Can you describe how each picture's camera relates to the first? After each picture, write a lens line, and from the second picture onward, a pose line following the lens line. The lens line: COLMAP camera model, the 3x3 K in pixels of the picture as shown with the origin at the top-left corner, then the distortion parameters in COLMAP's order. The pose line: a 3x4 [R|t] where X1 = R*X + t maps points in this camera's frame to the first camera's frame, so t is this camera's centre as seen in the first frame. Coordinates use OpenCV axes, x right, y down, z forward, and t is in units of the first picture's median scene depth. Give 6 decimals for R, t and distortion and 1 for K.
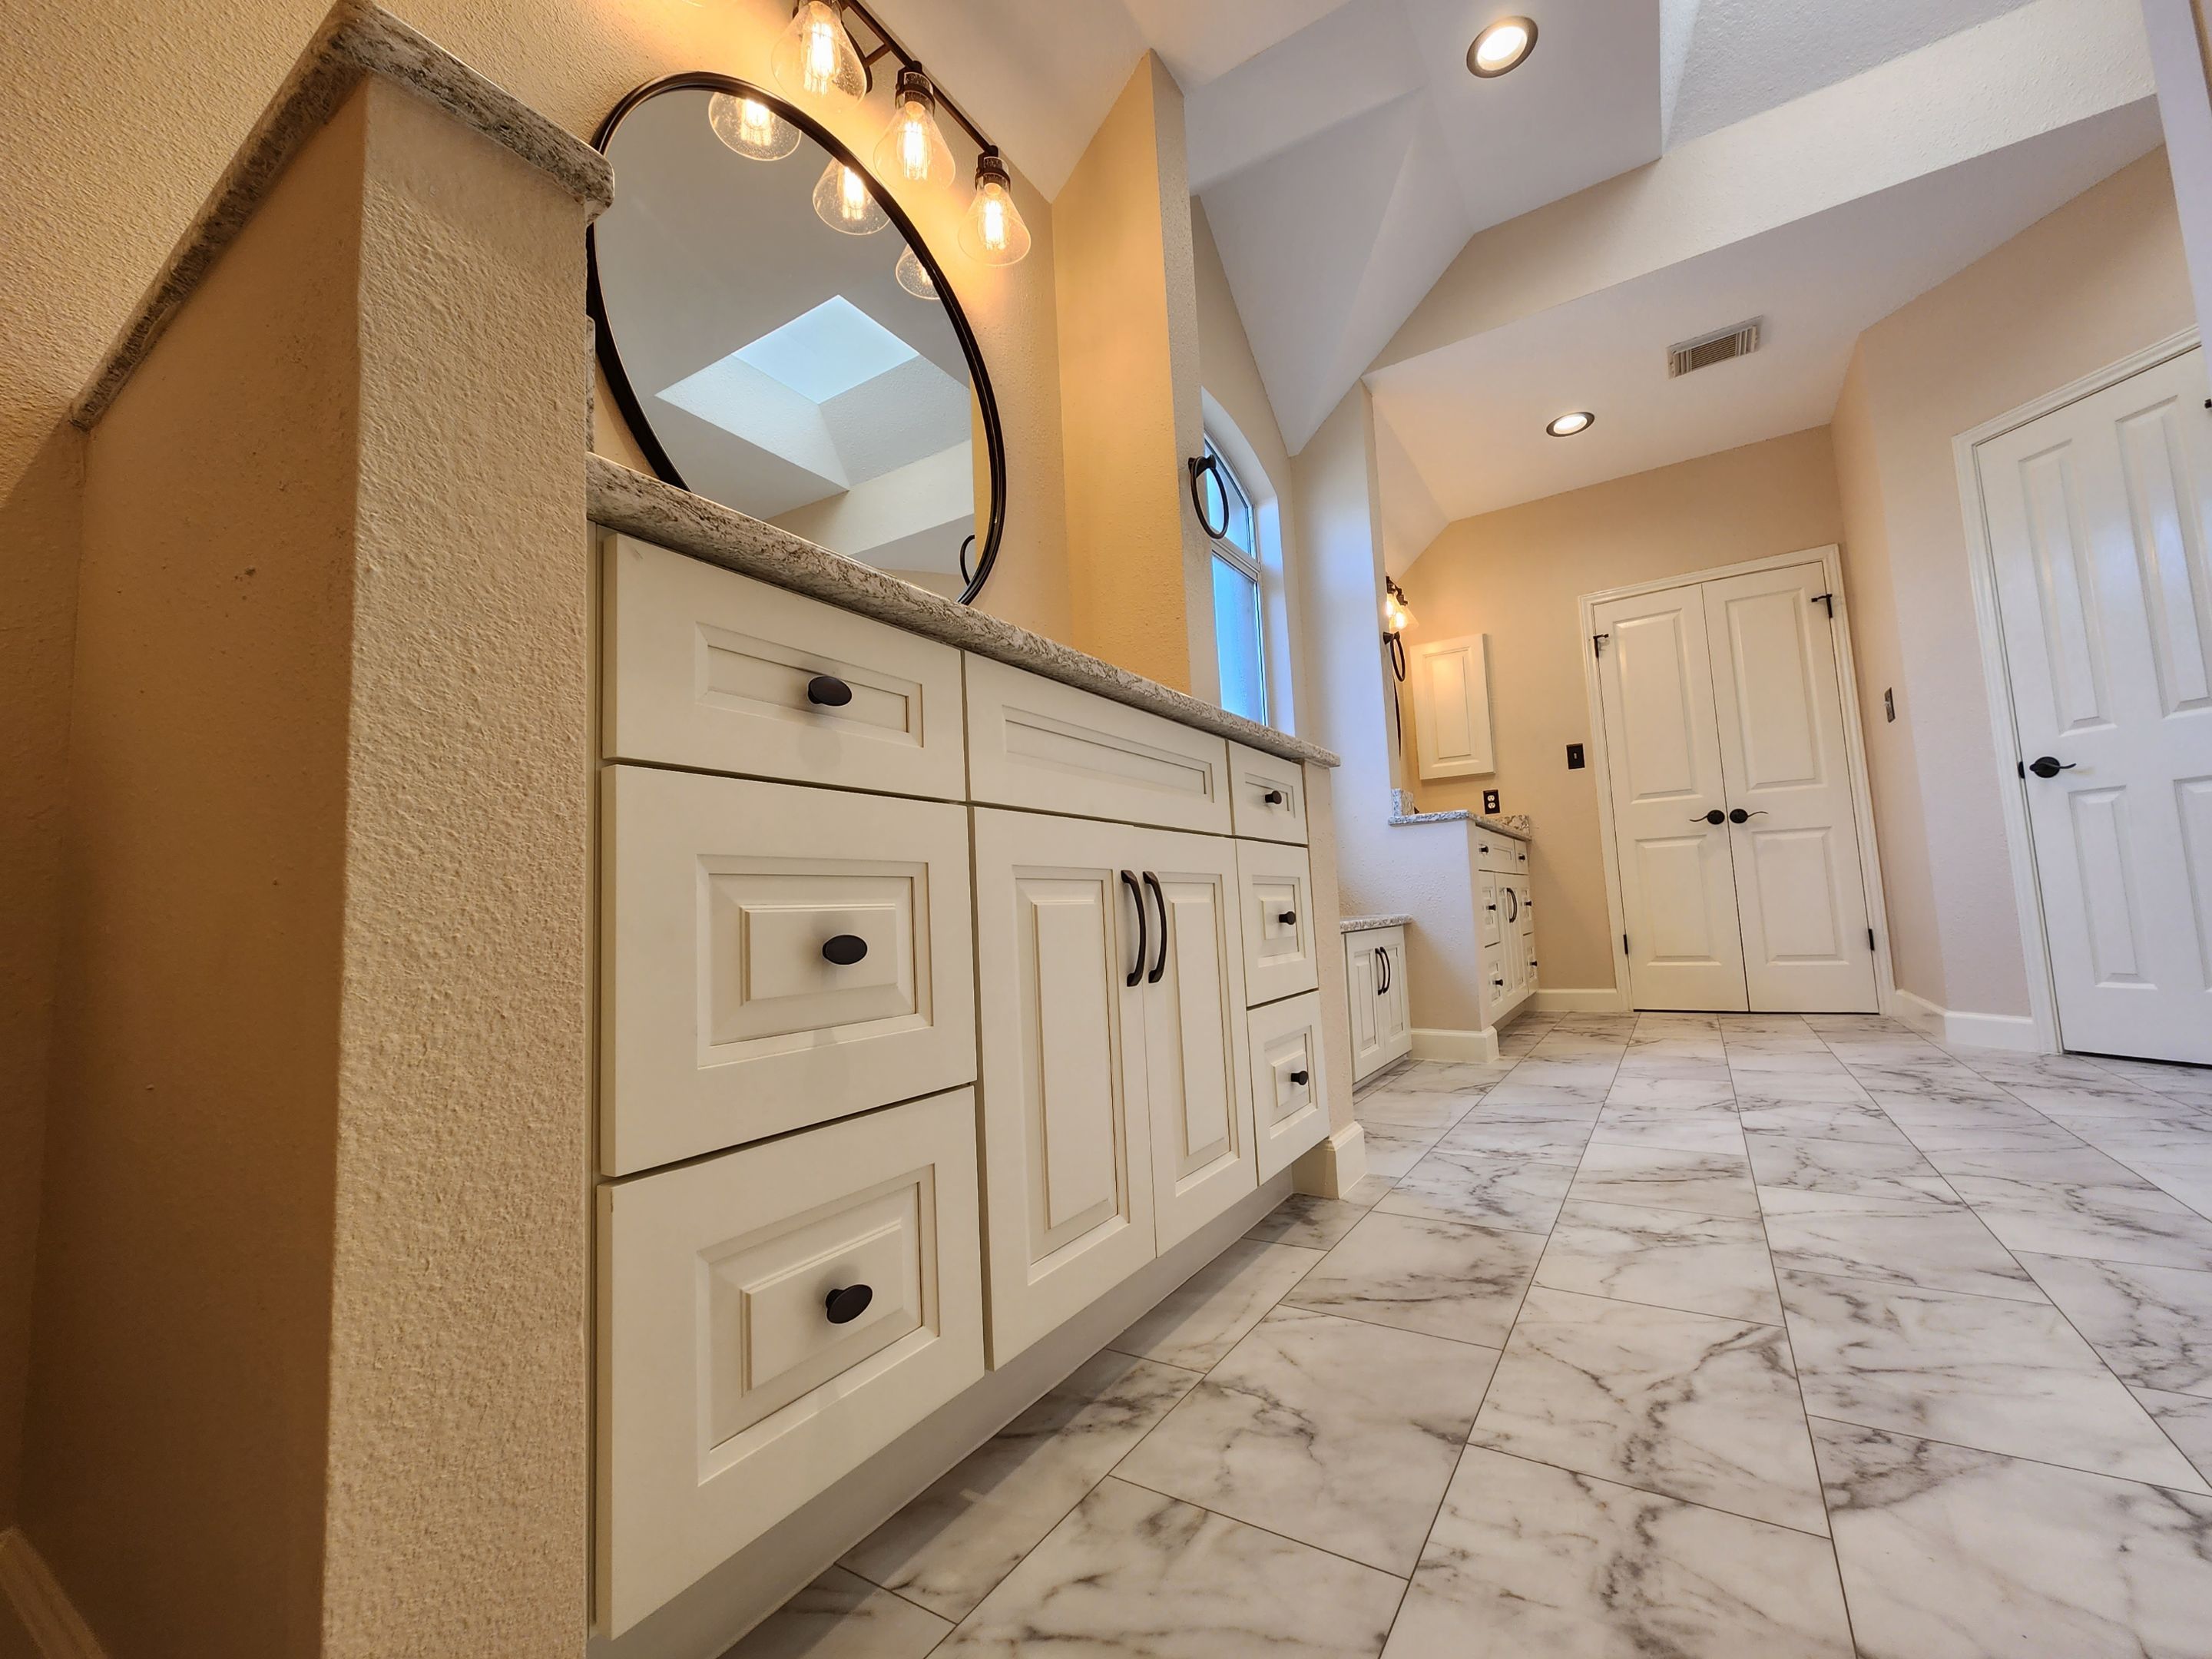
lens RADIAL K [[904.2, 0, 1096.9], [0, 904.2, 826.5], [0, 0, 1]] dist [0.011230, -0.006492]
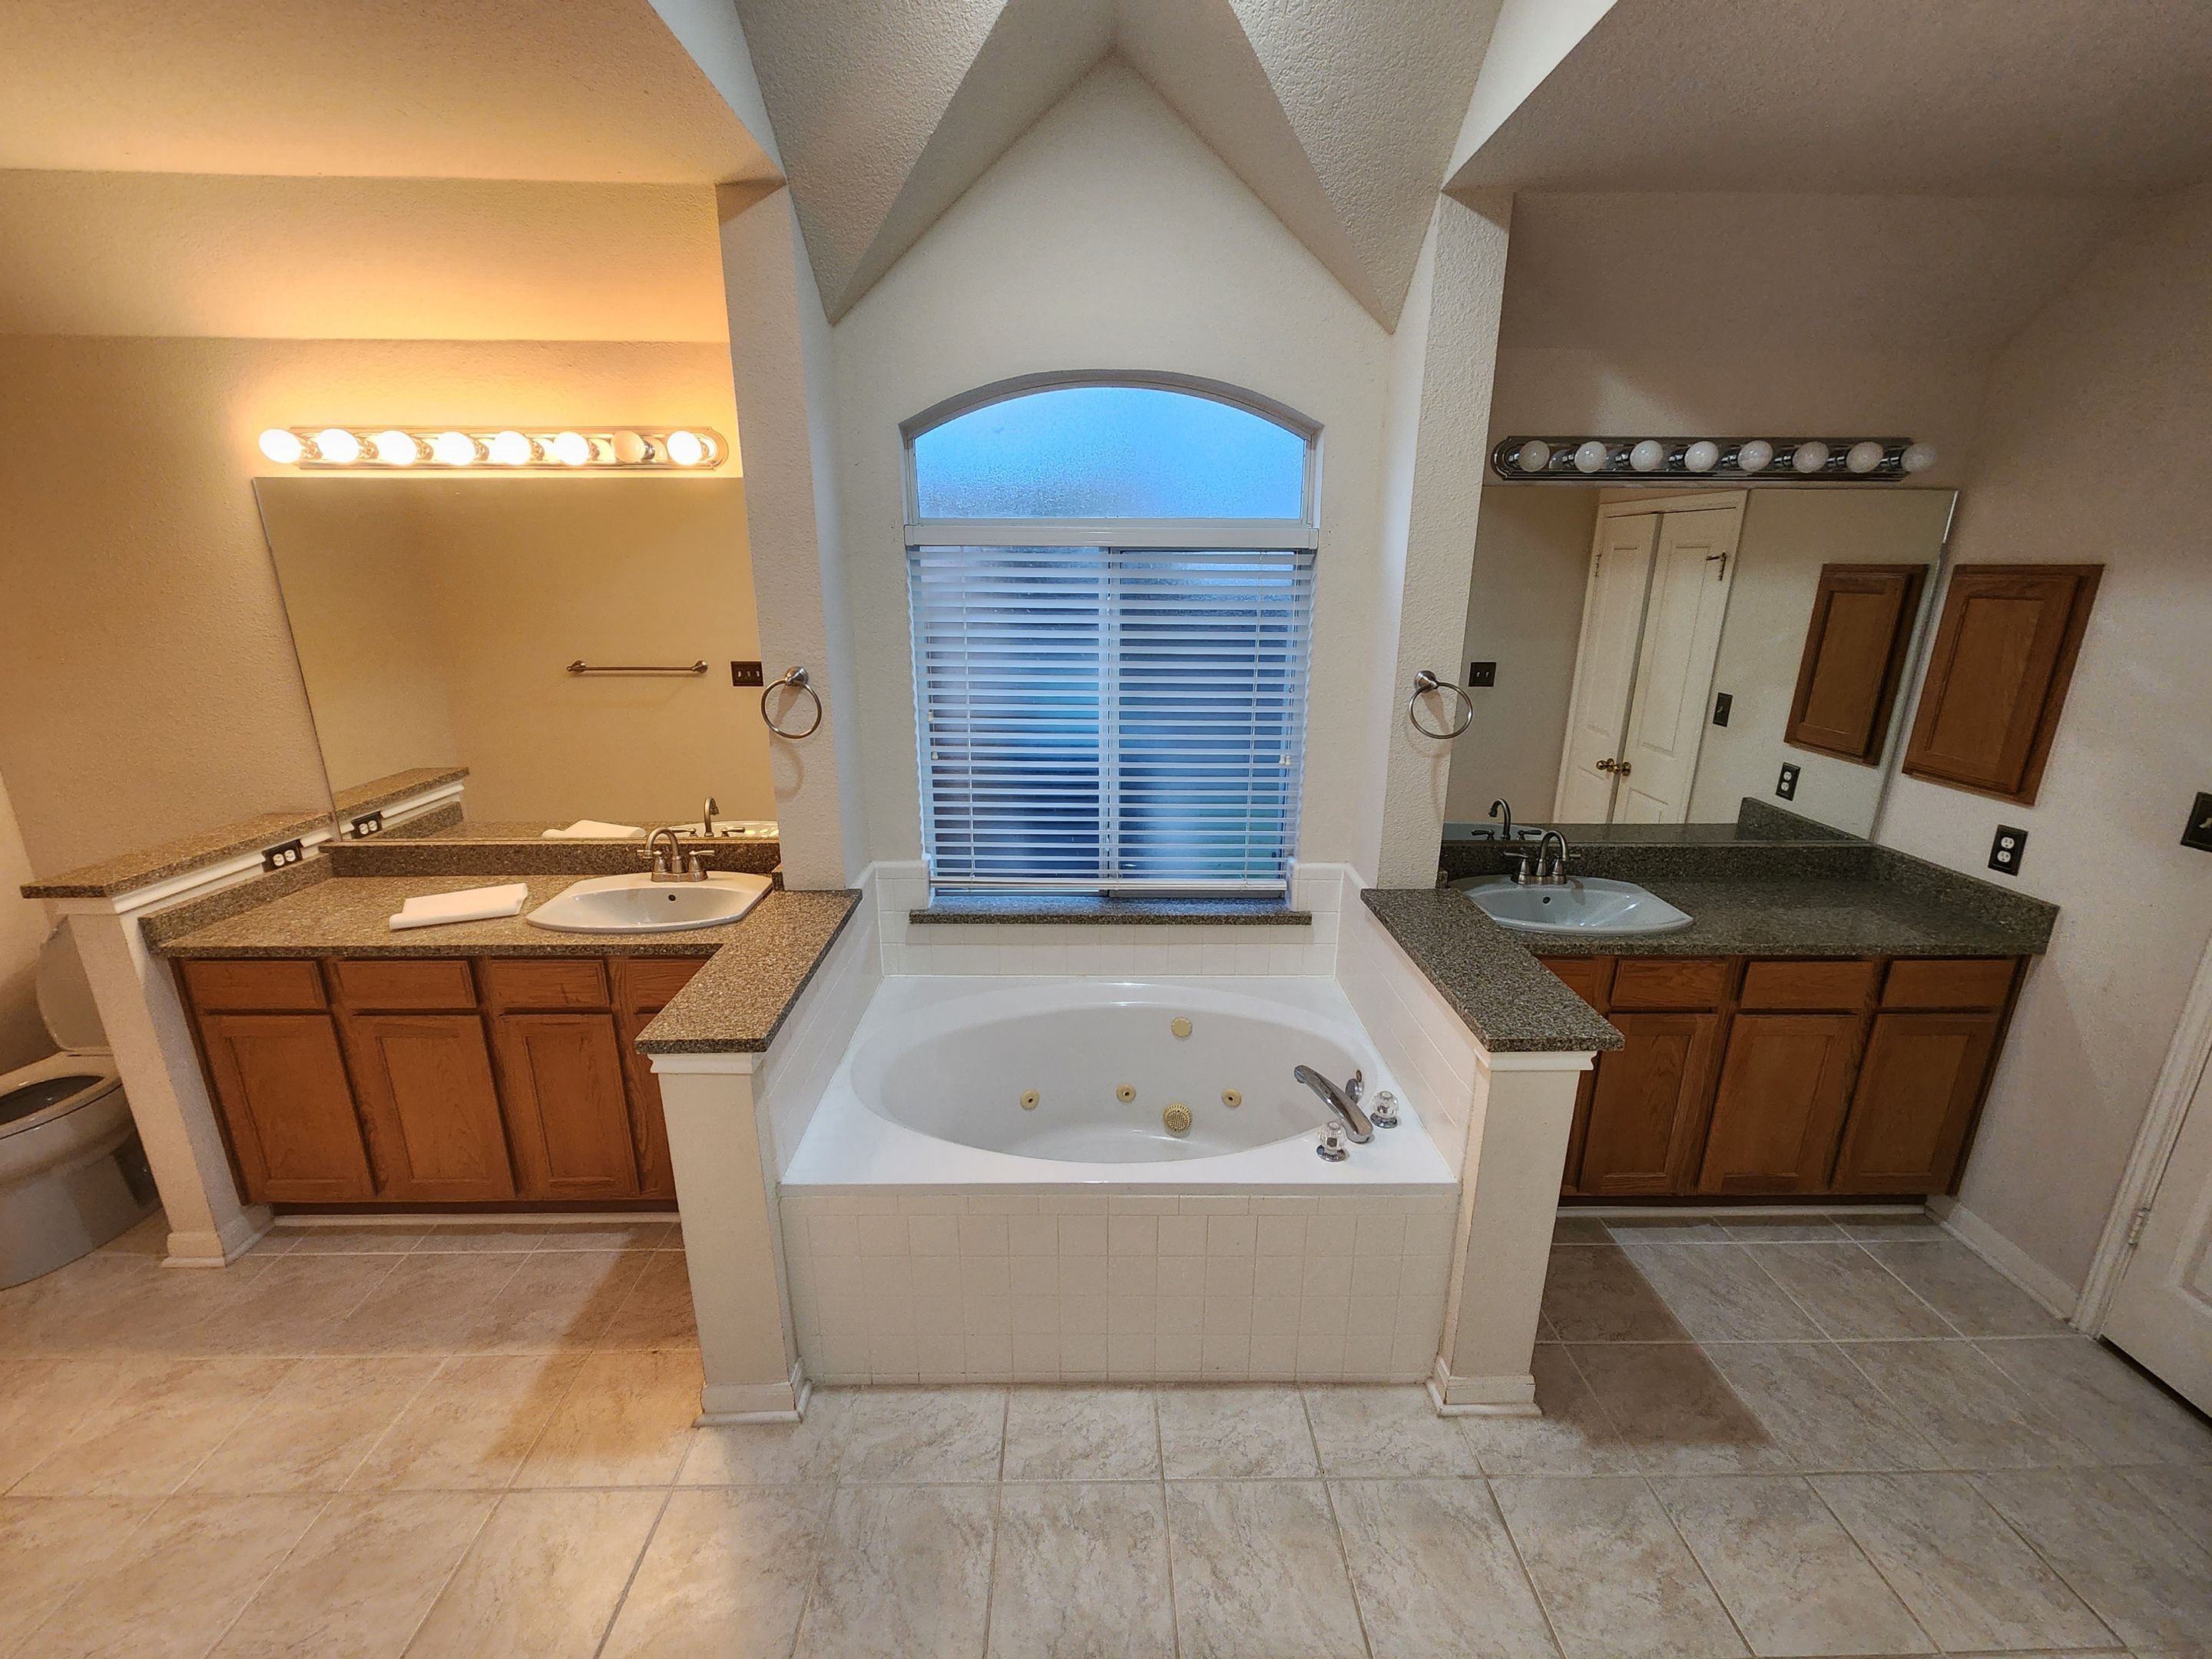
lens RADIAL K [[904.2, 0, 1096.9], [0, 904.2, 826.5], [0, 0, 1]] dist [0.011230, -0.006492]
pose [[0.552581, 0.272858, -0.787529, 0.837726], [0.052872, 0.931514, 0.359843, -0.380774], [0.831780, -0.240481, 0.500310, 0.487190]]
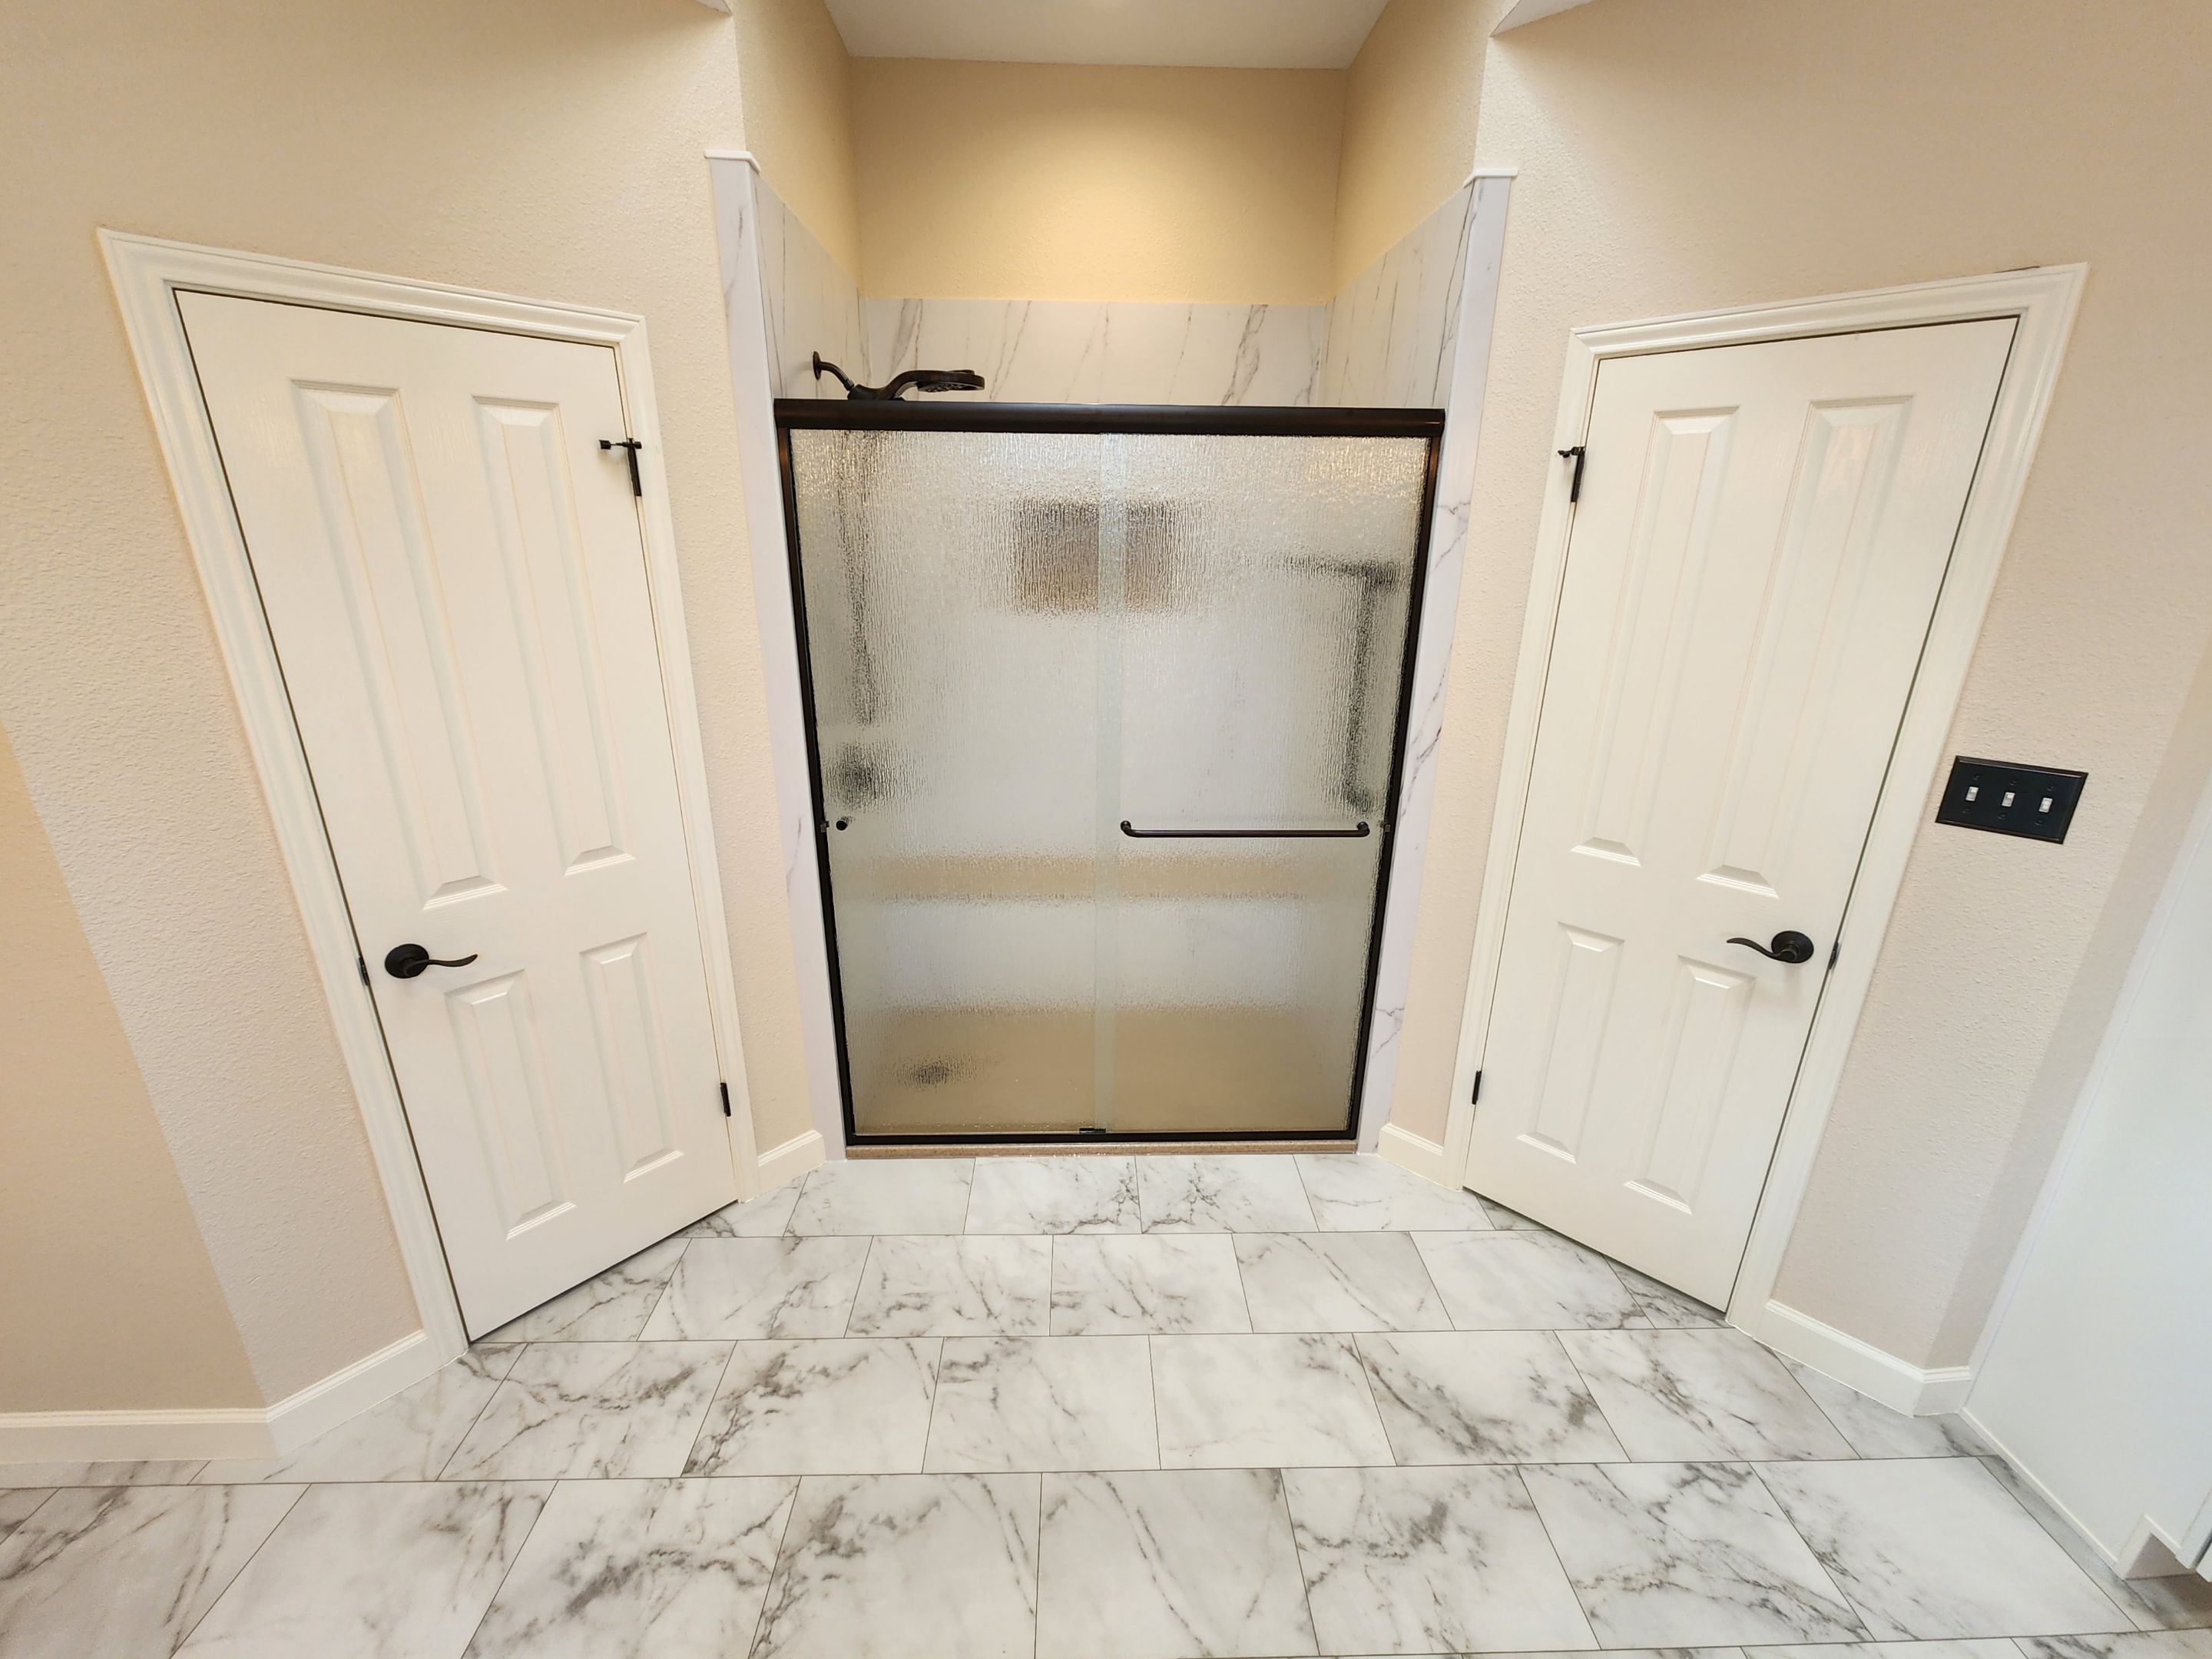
lens RADIAL K [[904.2, 0, 1096.9], [0, 904.2, 826.5], [0, 0, 1]] dist [0.011230, -0.006492]
pose [[-0.561351, -0.224287, 0.796606, 0.311720], [-0.064003, 0.971458, 0.228415, -0.290356], [-0.825099, 0.077236, -0.559684, 0.878758]]
